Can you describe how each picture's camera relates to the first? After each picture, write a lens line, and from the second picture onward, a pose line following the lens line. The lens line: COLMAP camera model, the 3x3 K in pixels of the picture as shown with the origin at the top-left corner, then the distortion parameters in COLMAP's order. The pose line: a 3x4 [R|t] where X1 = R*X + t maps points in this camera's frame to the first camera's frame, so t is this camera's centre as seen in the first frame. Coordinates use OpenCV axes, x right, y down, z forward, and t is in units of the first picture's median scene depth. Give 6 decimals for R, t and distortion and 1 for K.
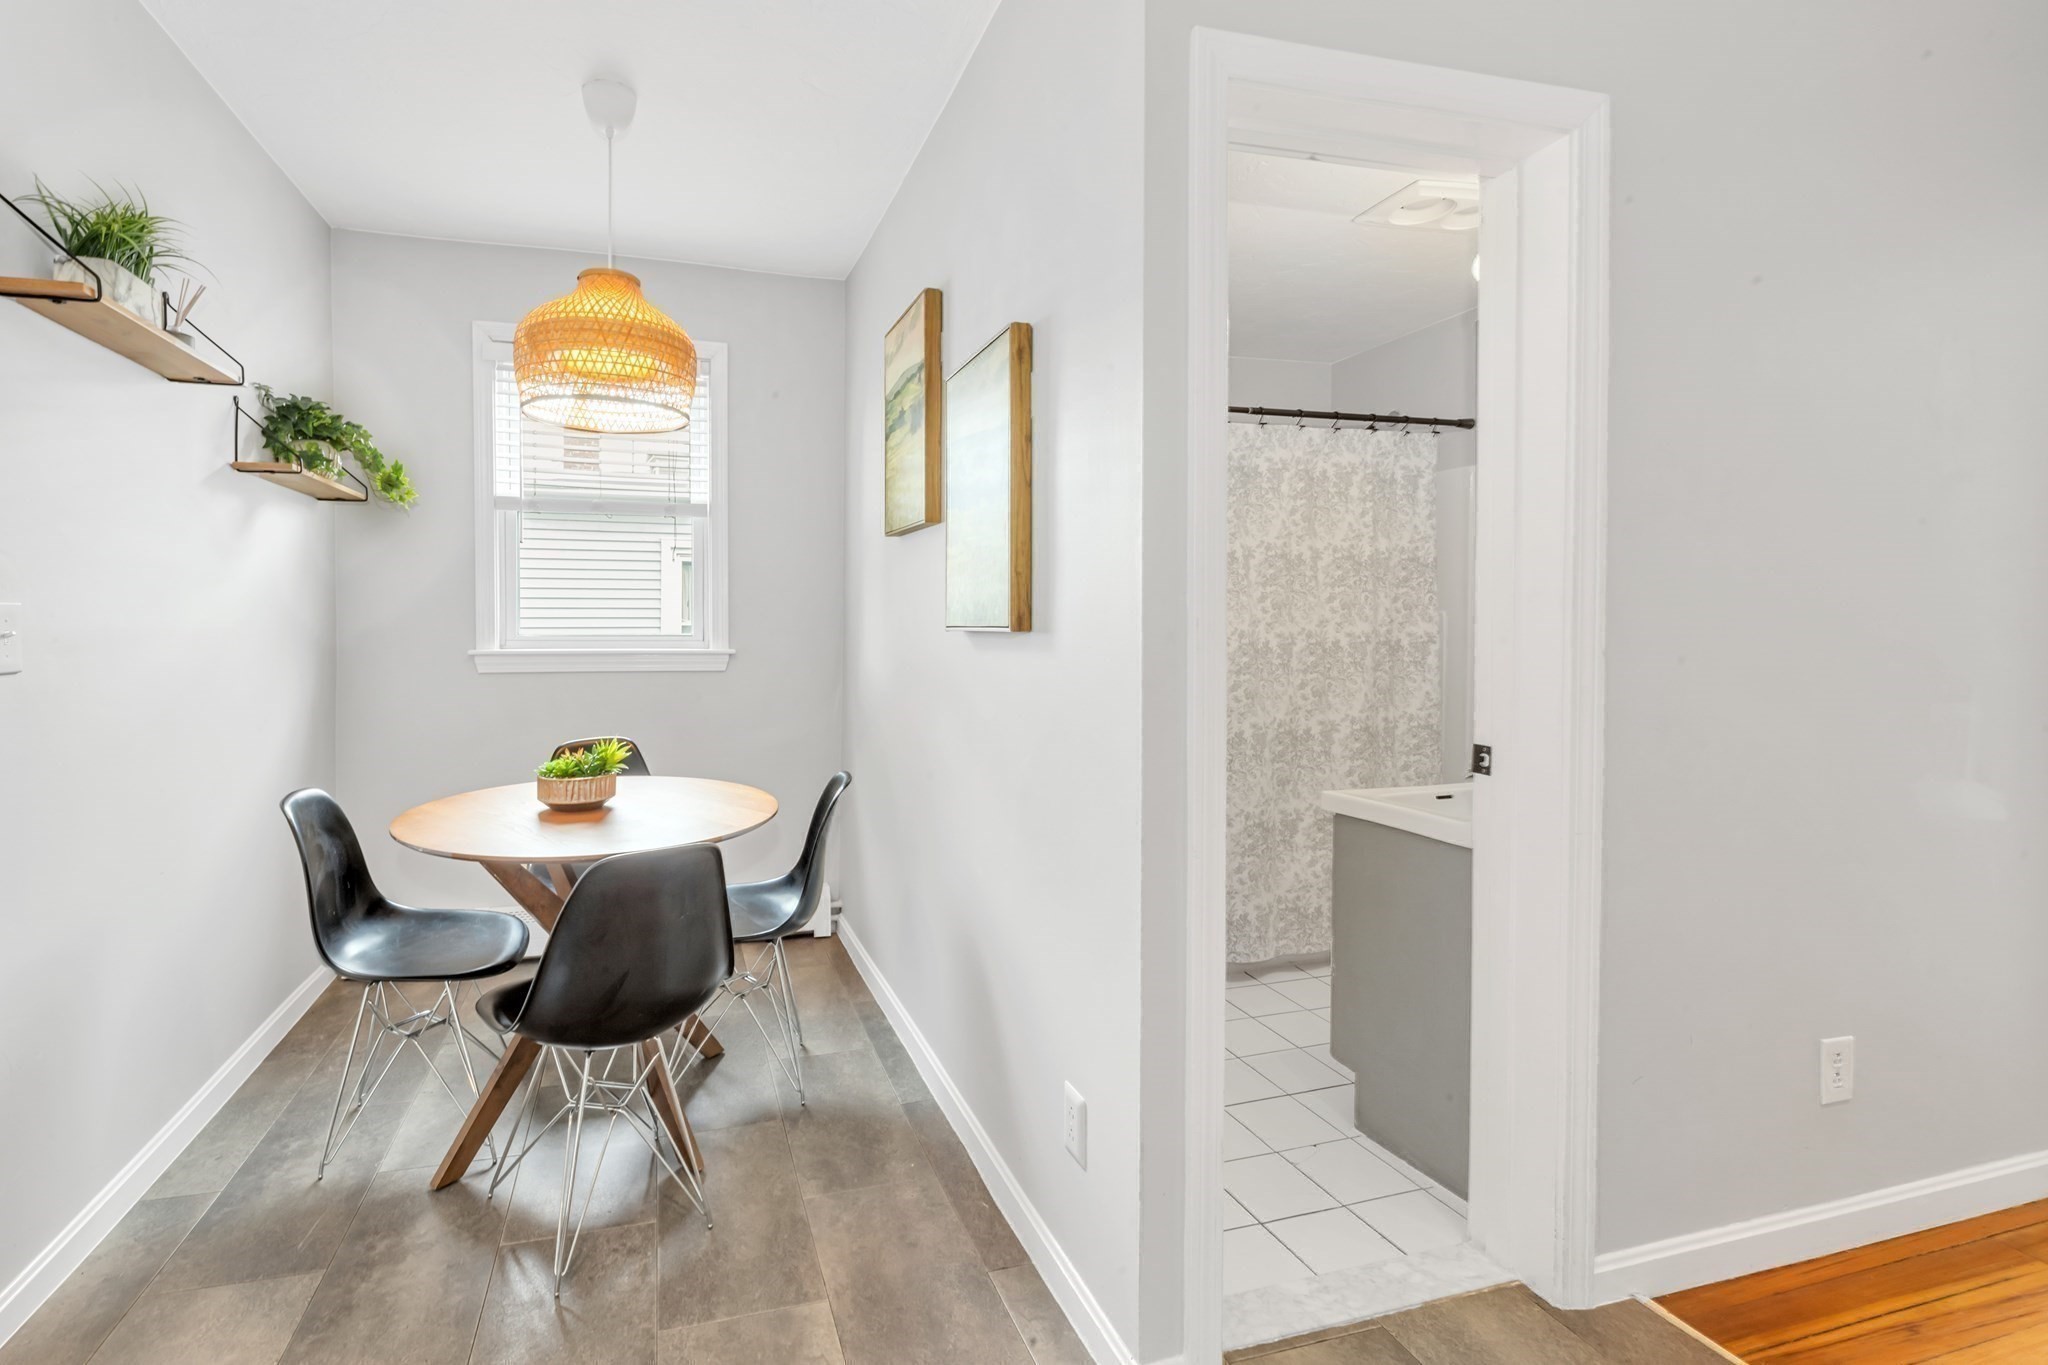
lens RADIAL K [[1239.2, 0, 1024.7], [0, 1239.2, 631.7], [0, 0, 1]] dist [0.001022, 0.001357]
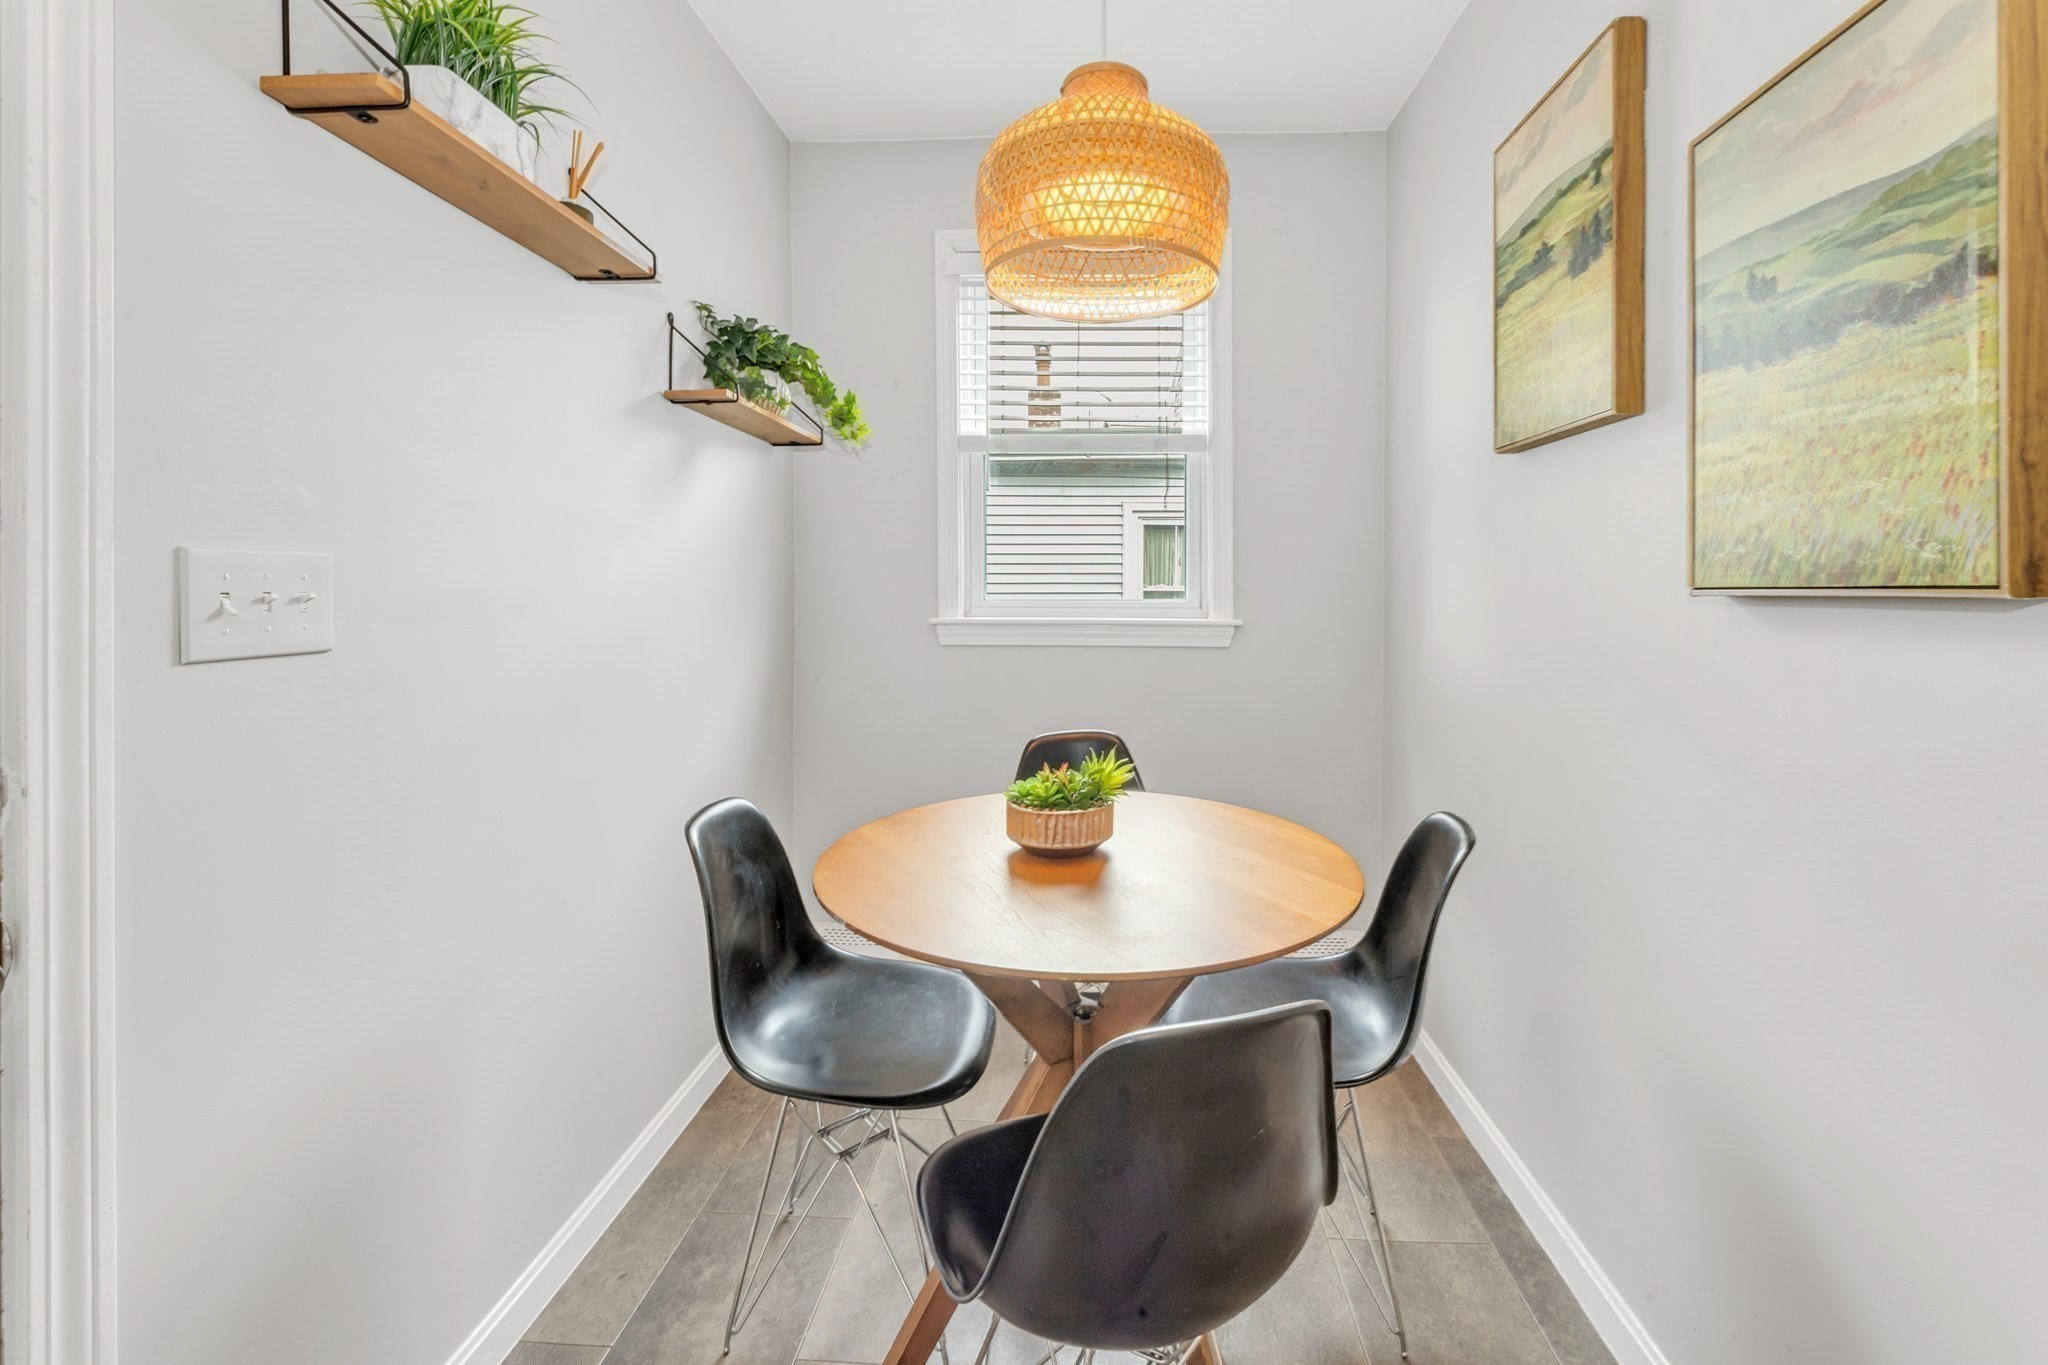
lens RADIAL K [[1239.2, 0, 1024.7], [0, 1239.2, 631.7], [0, 0, 1]] dist [0.001022, 0.001357]
pose [[0.936663, 0.011502, -0.350044, -0.129627], [-0.002024, 0.999622, 0.027430, 0.001020], [0.350227, -0.024984, 0.936332, 0.325459]]
